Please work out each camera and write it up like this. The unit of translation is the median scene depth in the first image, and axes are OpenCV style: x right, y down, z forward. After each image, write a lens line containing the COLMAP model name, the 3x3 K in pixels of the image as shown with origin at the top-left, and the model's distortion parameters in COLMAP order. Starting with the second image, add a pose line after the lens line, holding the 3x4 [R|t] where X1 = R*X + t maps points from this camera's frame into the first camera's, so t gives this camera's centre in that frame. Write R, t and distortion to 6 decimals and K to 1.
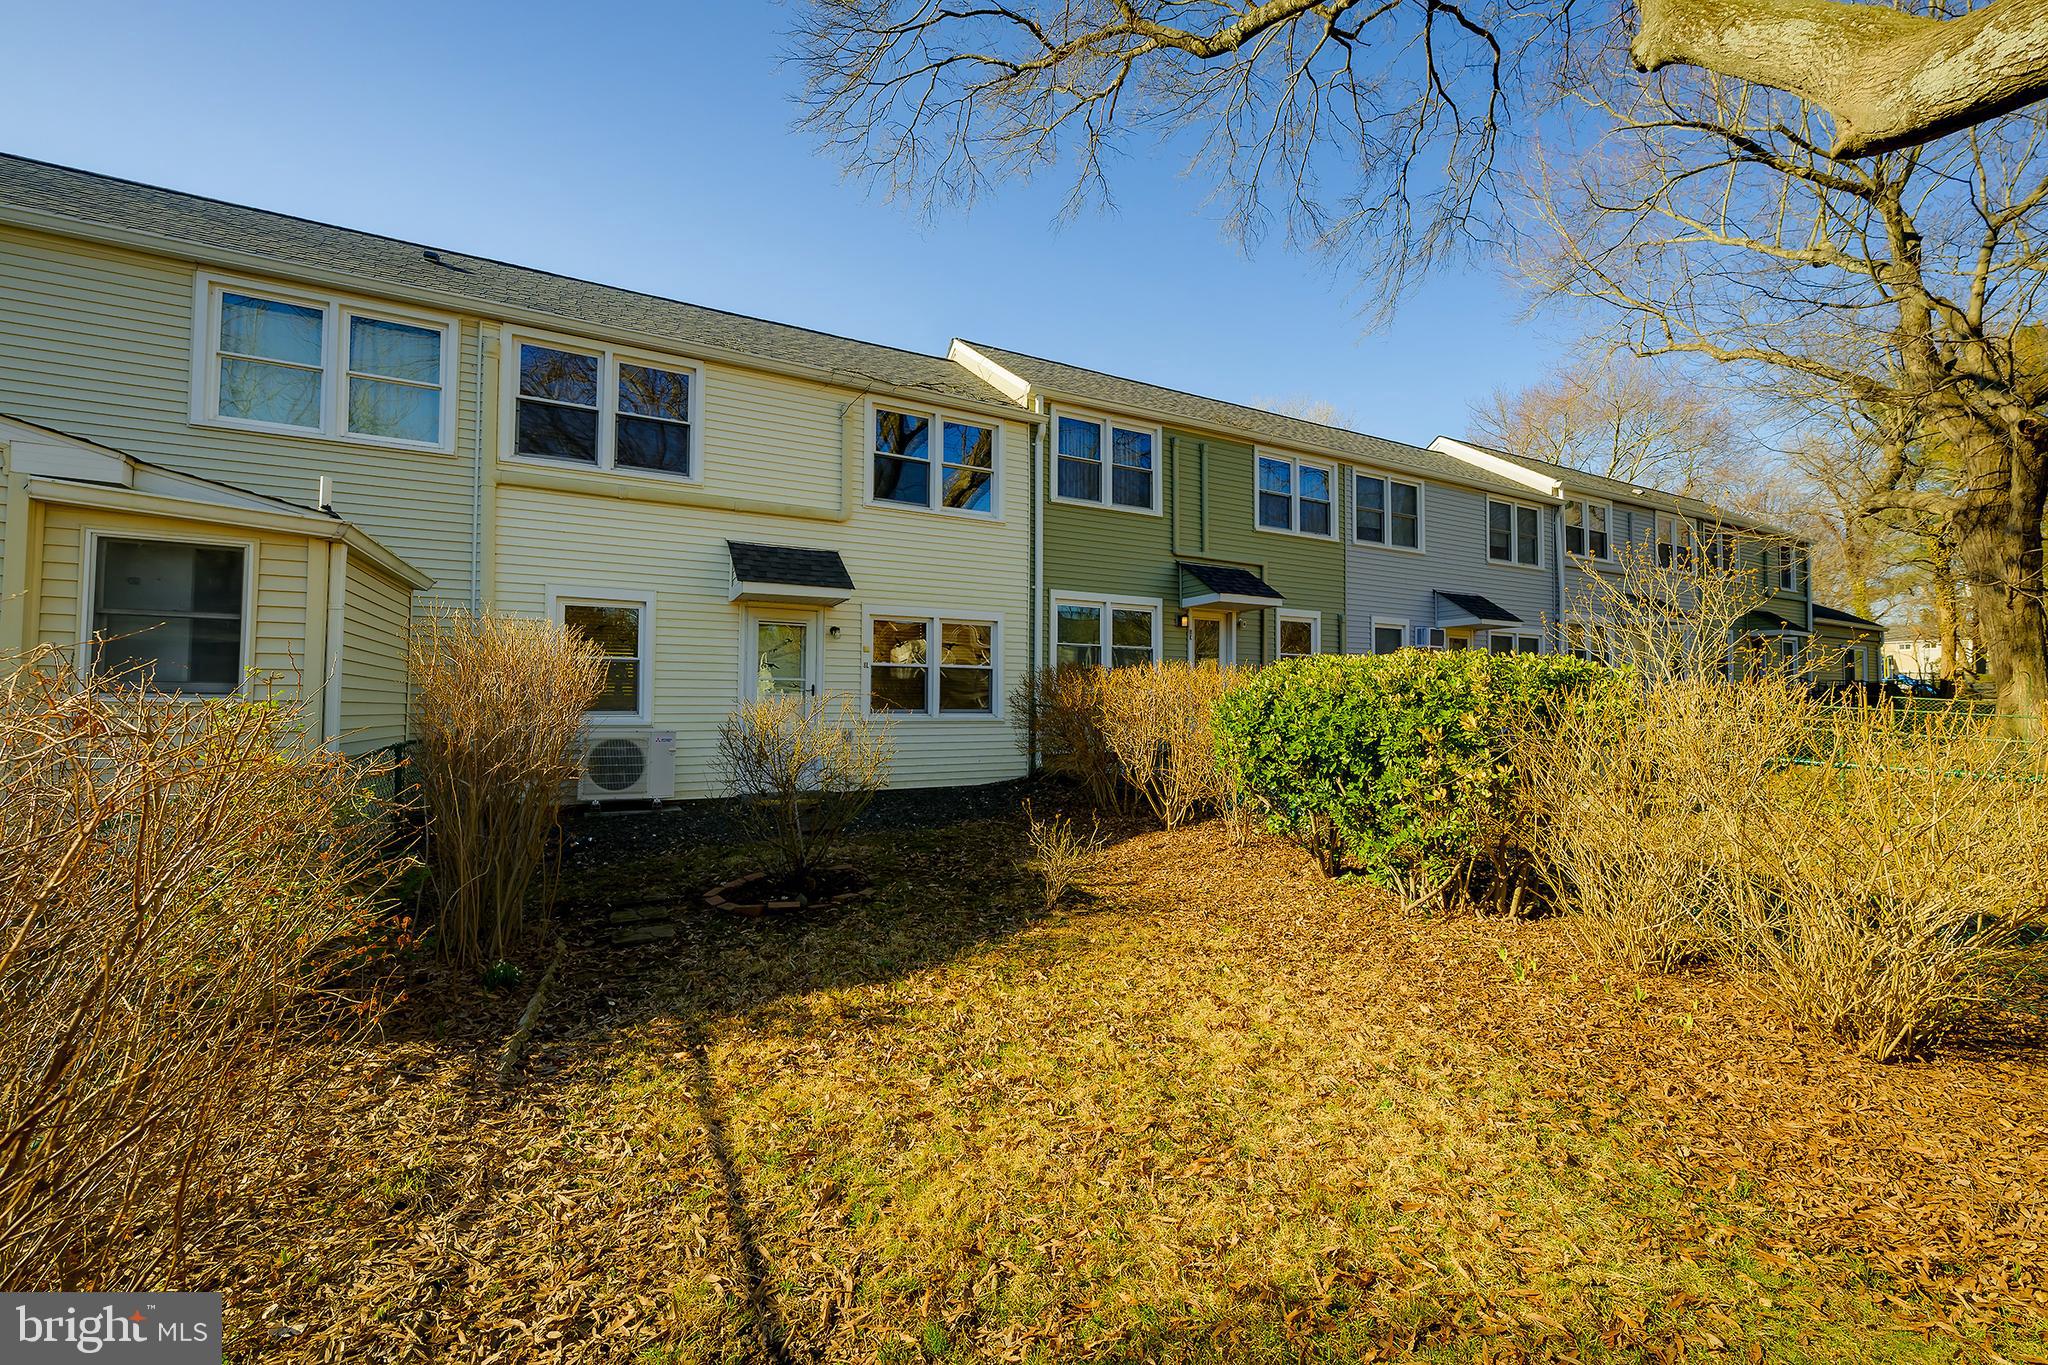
lens RADIAL K [[814.3, 0, 1031.6], [0, 814.3, 680.3], [0, 0, 1]] dist [0.000455, -0.000171]
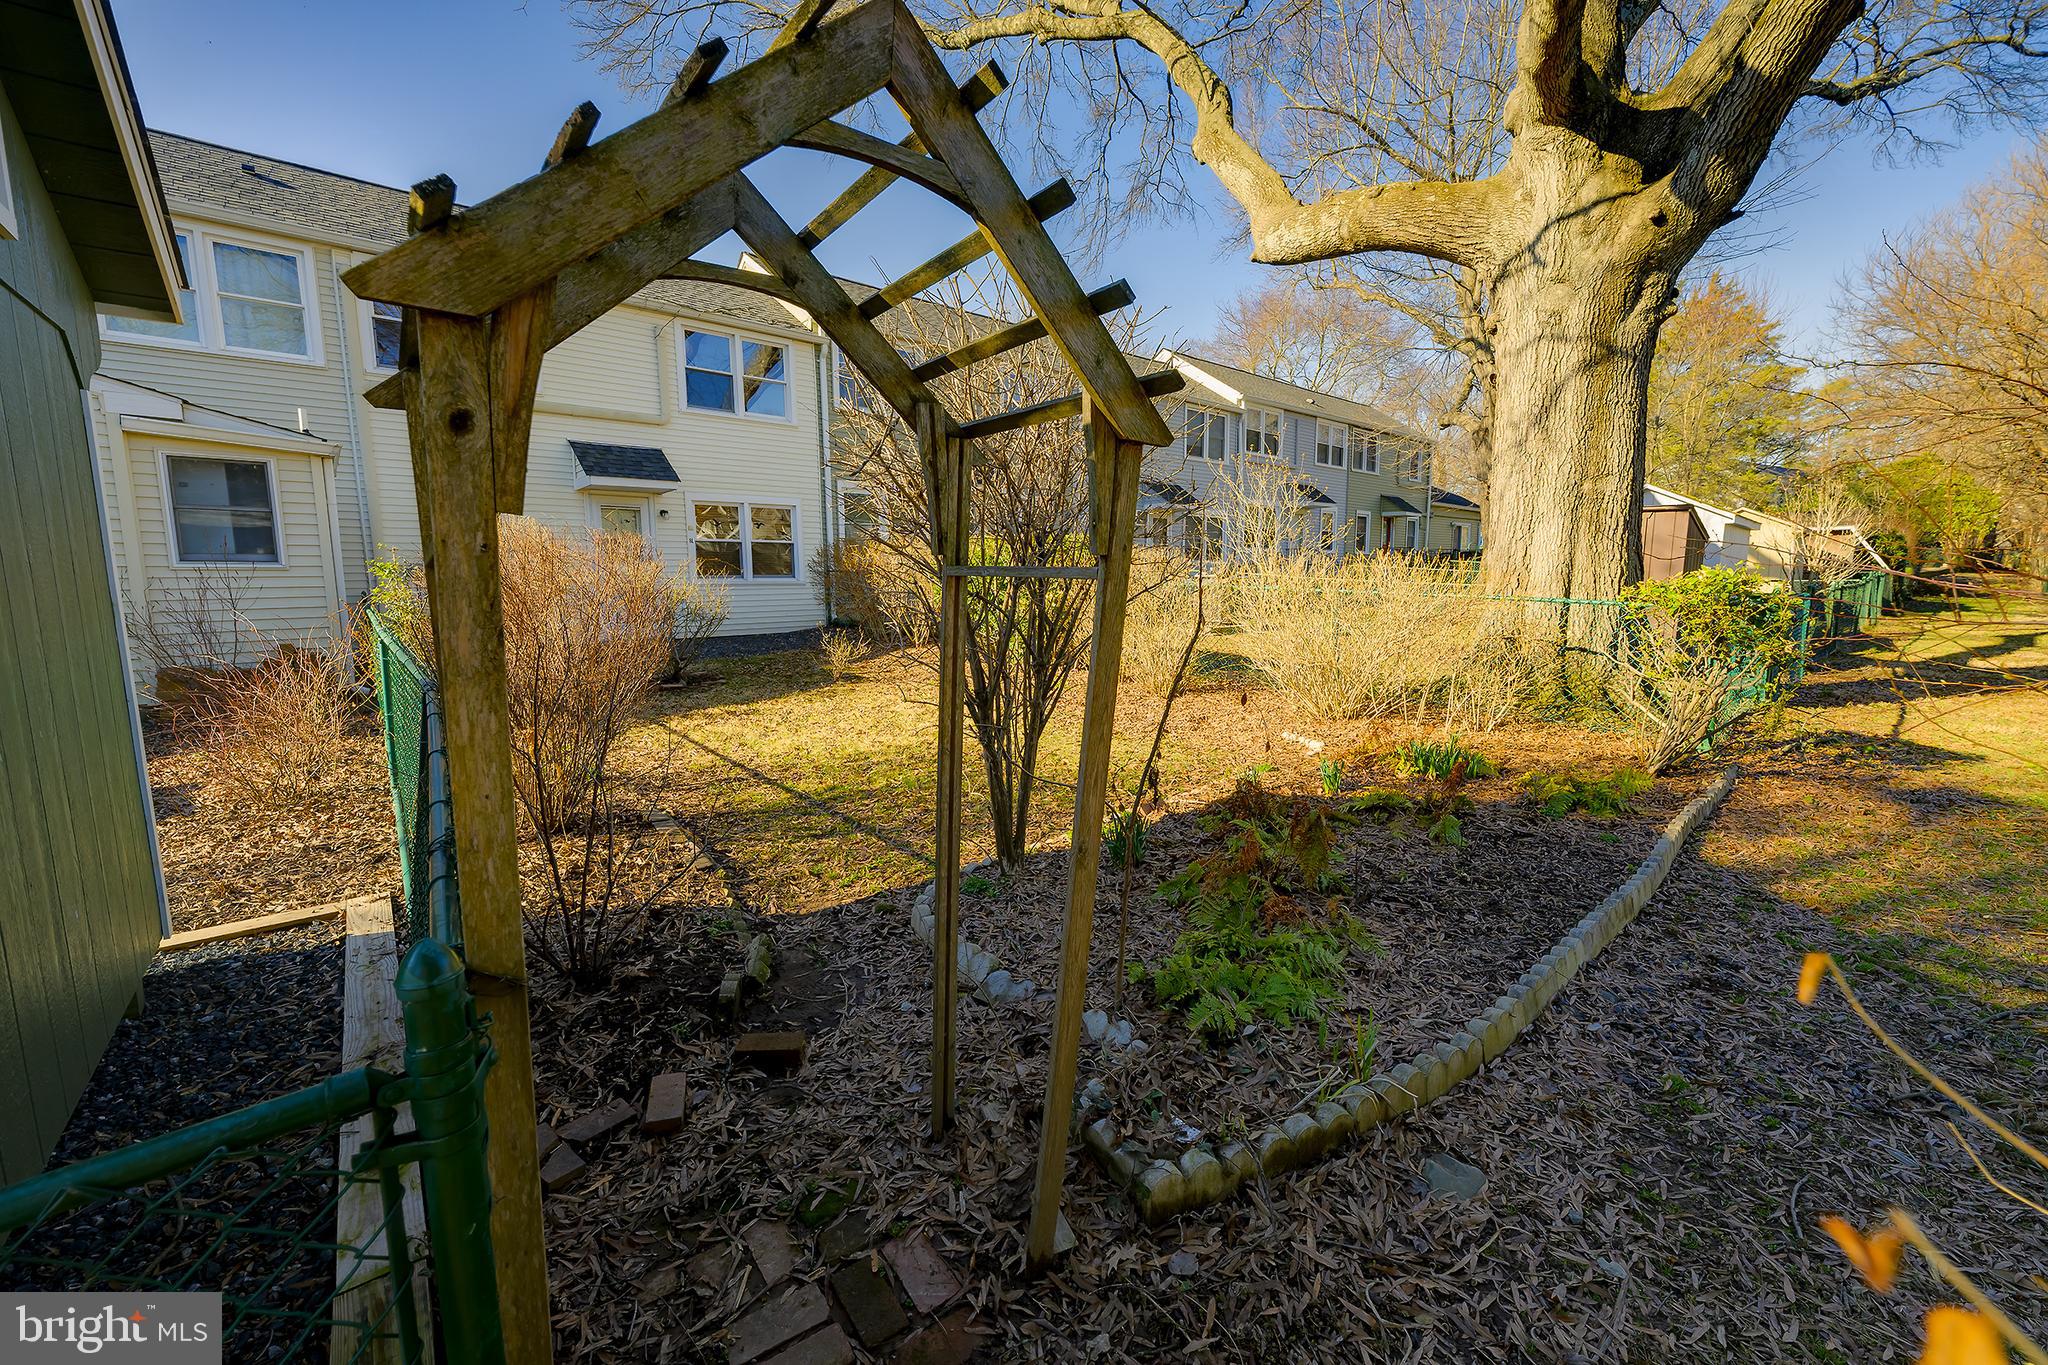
lens RADIAL K [[814.3, 0, 1031.6], [0, 814.3, 680.3], [0, 0, 1]] dist [0.000455, -0.000171]
pose [[0.972842, -0.042863, 0.227467, 0.017953], [0.007757, 0.988190, 0.153035, 0.006882], [-0.231340, -0.147114, 0.961686, -0.401115]]
